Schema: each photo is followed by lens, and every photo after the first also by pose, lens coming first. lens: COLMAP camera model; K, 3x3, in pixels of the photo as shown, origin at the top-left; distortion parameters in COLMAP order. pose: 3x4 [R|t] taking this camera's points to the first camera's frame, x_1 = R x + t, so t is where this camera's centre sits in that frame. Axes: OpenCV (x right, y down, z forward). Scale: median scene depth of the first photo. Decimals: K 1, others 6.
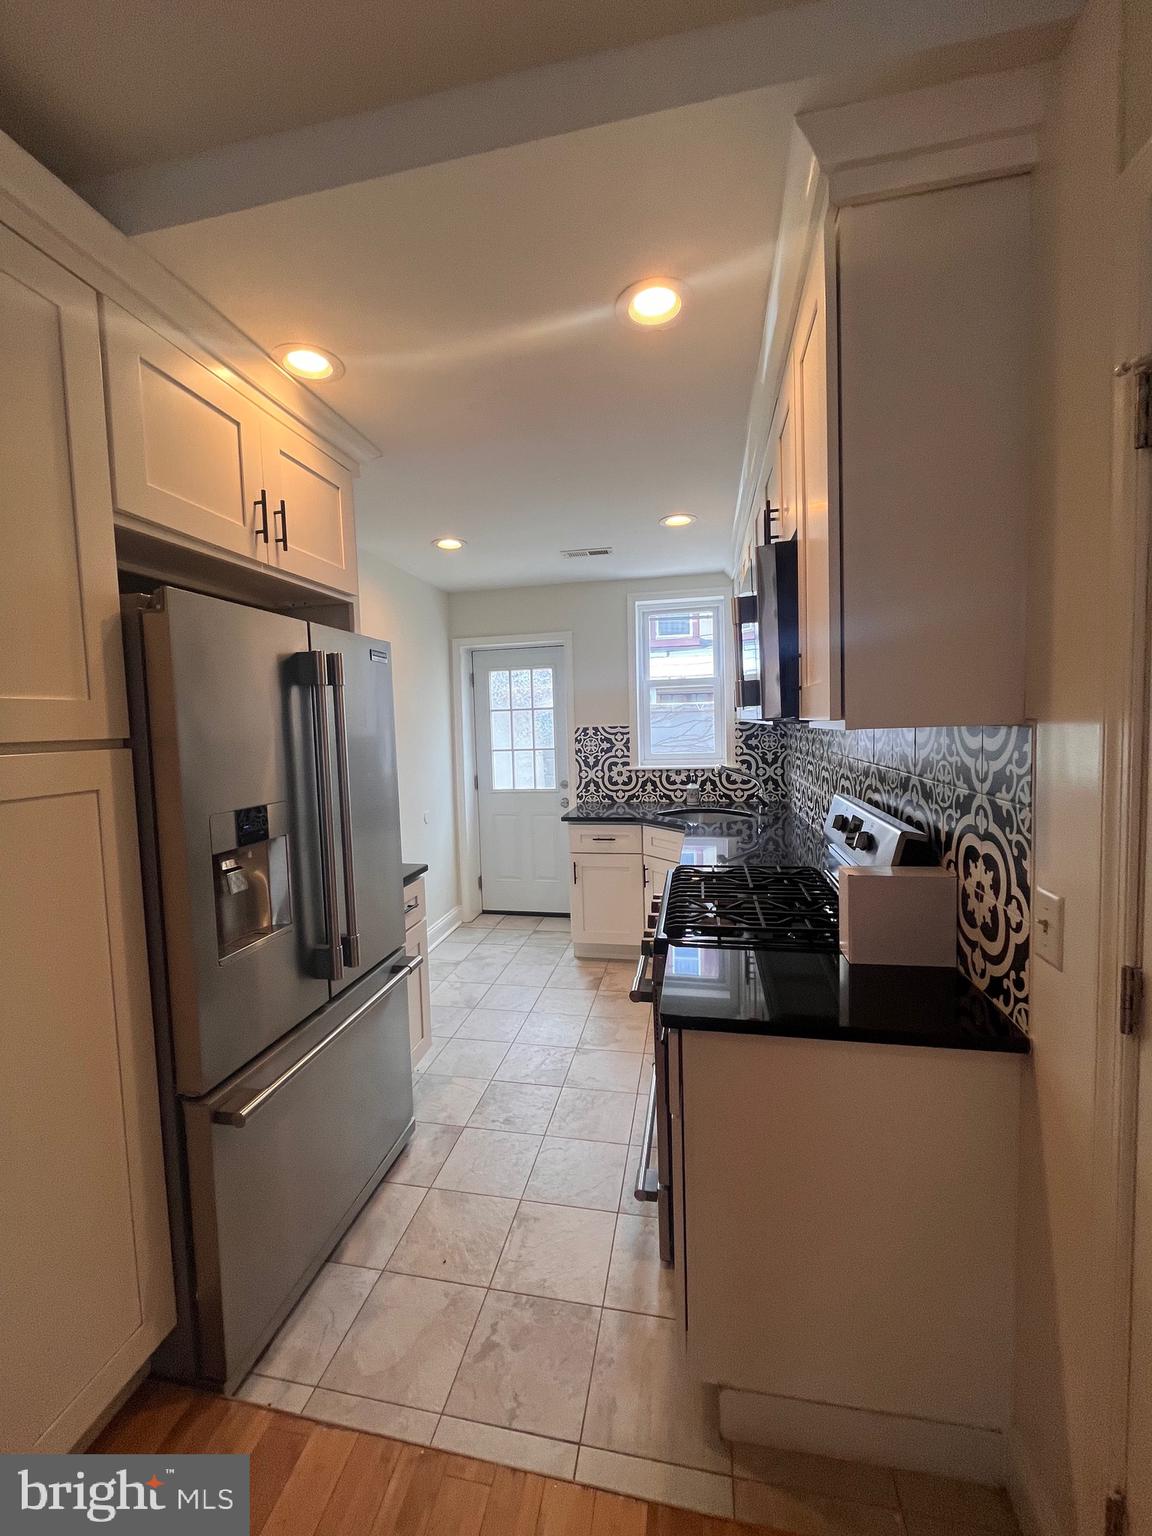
lens RADIAL K [[617.2, 0, 568.3], [0, 617.2, 759.5], [0, 0, 1]] dist [-0.002910, -0.001141]
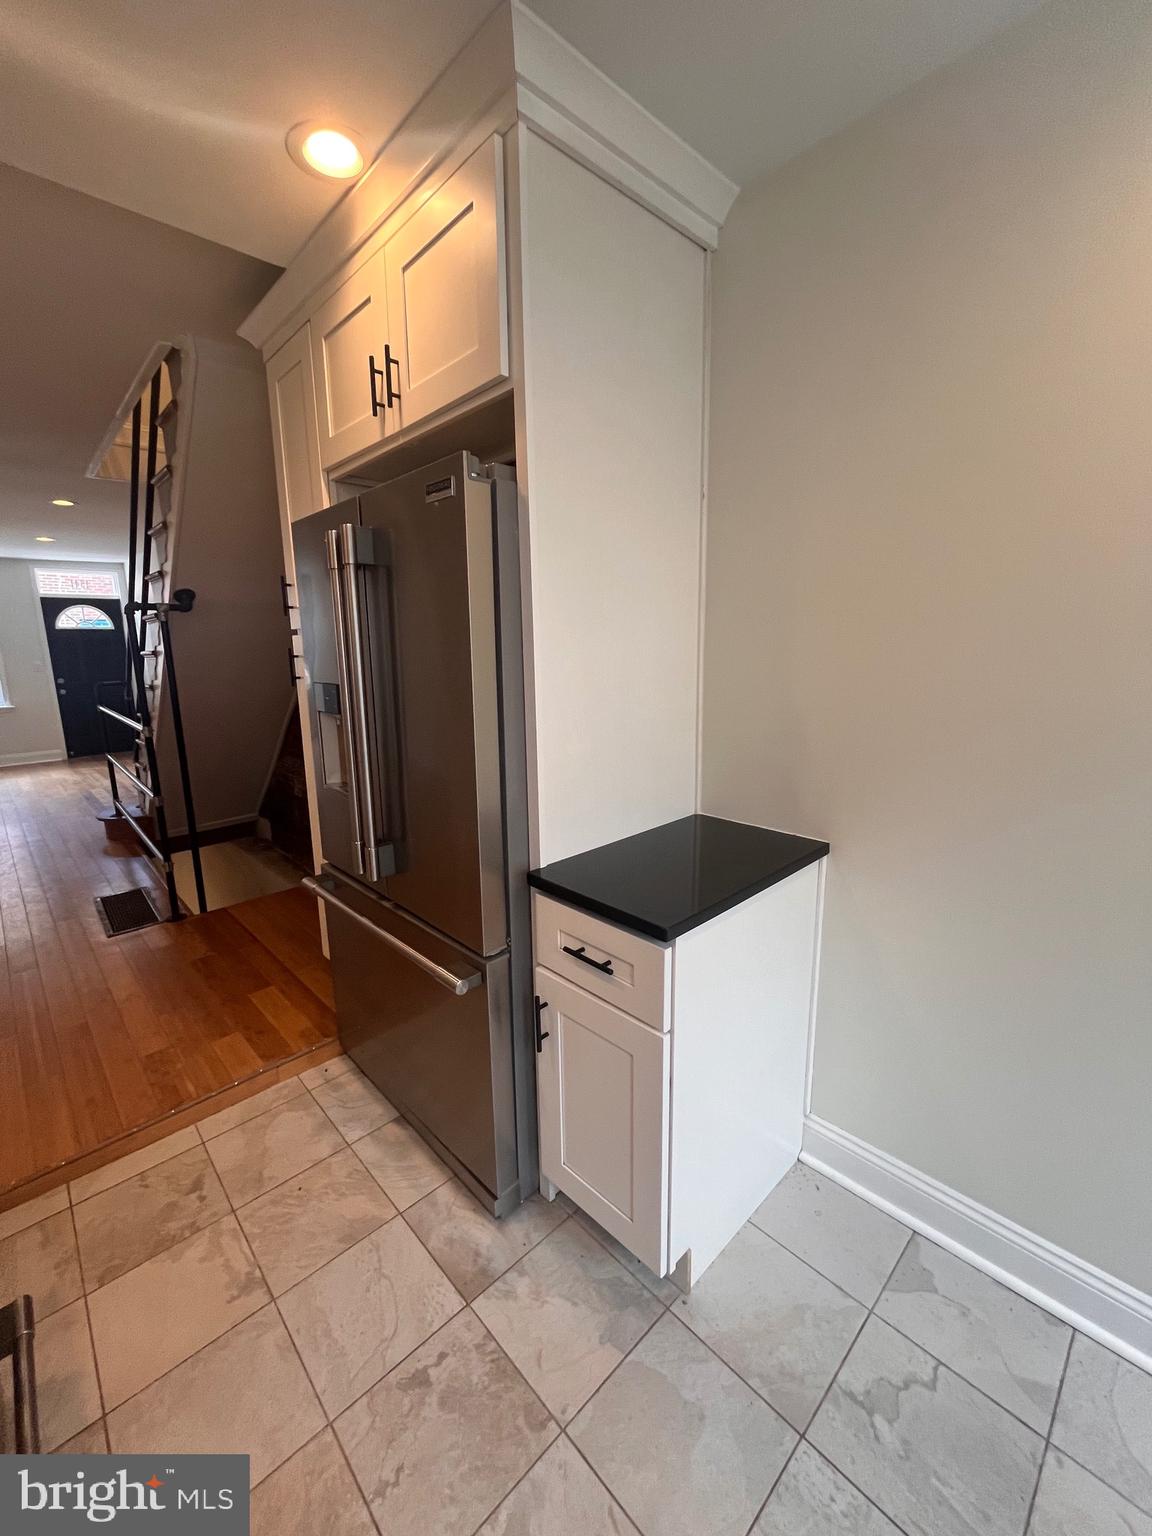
lens RADIAL K [[617.2, 0, 568.3], [0, 617.2, 759.5], [0, 0, 1]] dist [-0.002910, -0.001141]
pose [[-0.575770, 0.193546, -0.794373, 0.186088], [-0.011052, 0.969646, 0.244261, -0.067961], [0.817537, 0.149418, -0.556154, 1.739536]]
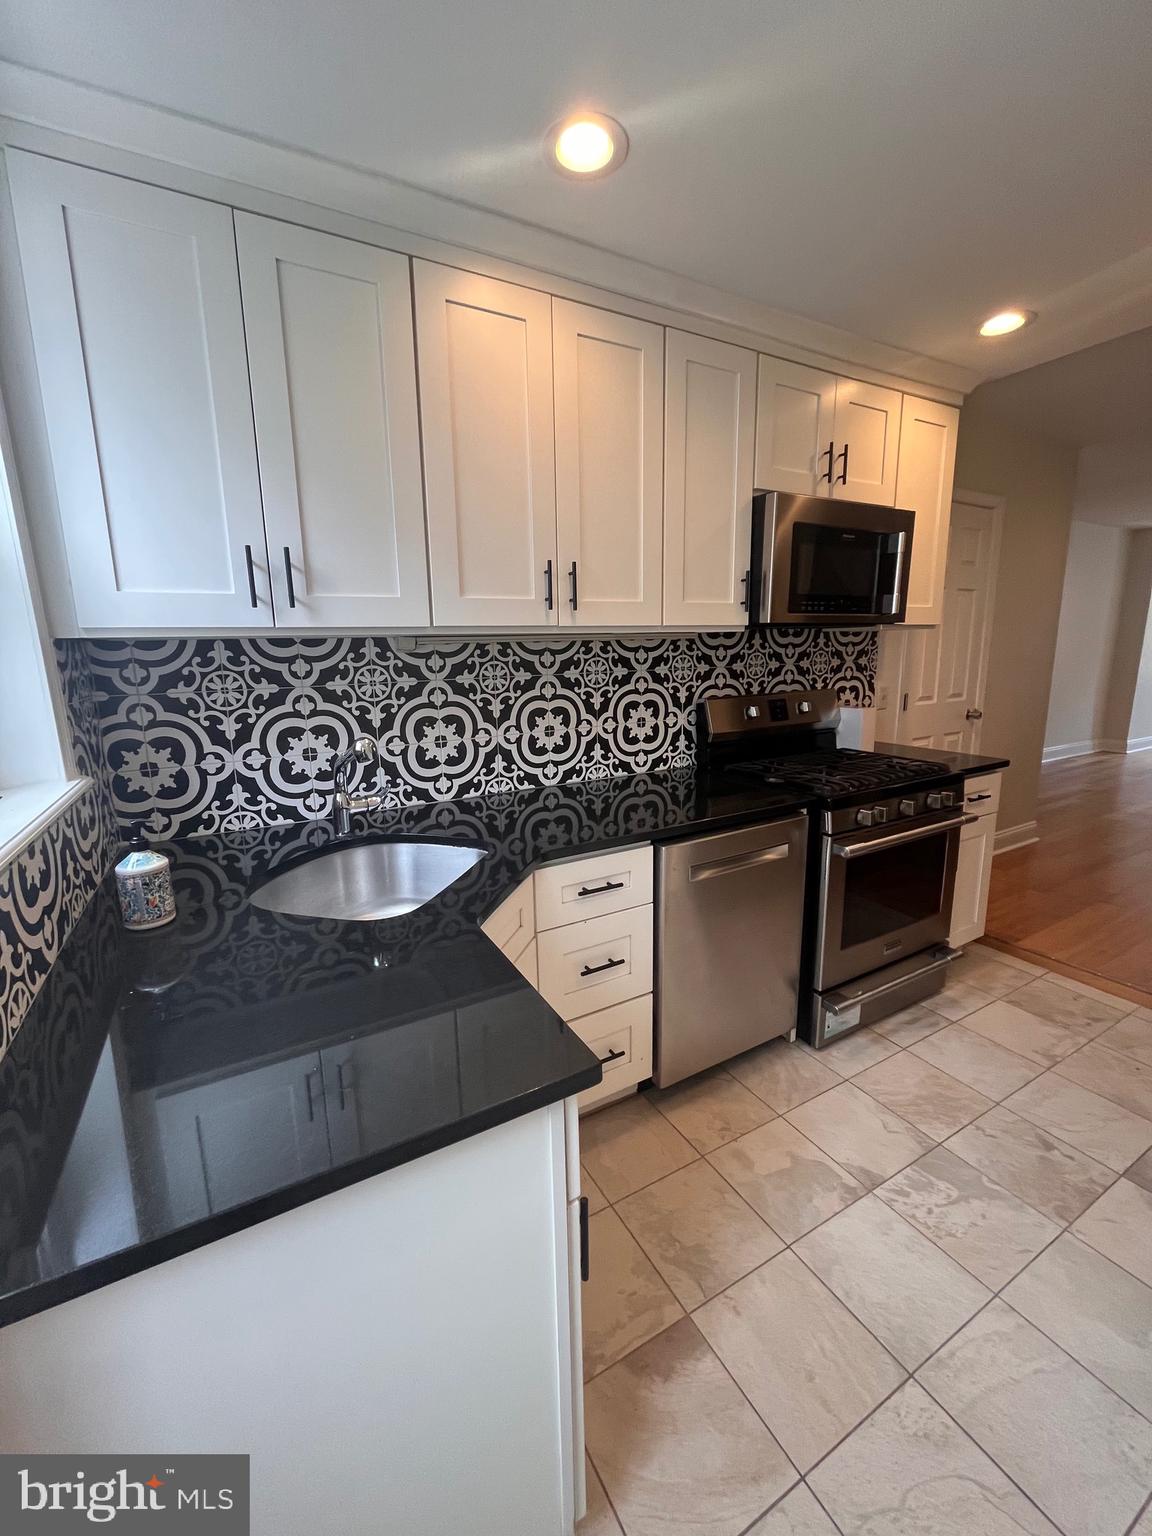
lens RADIAL K [[617.2, 0, 568.3], [0, 617.2, 759.5], [0, 0, 1]] dist [-0.002910, -0.001141]
pose [[-0.649443, -0.095439, 0.754397, -0.317928], [0.087484, 0.976127, 0.198802, -0.098852], [-0.755361, 0.195108, -0.625590, 2.411561]]
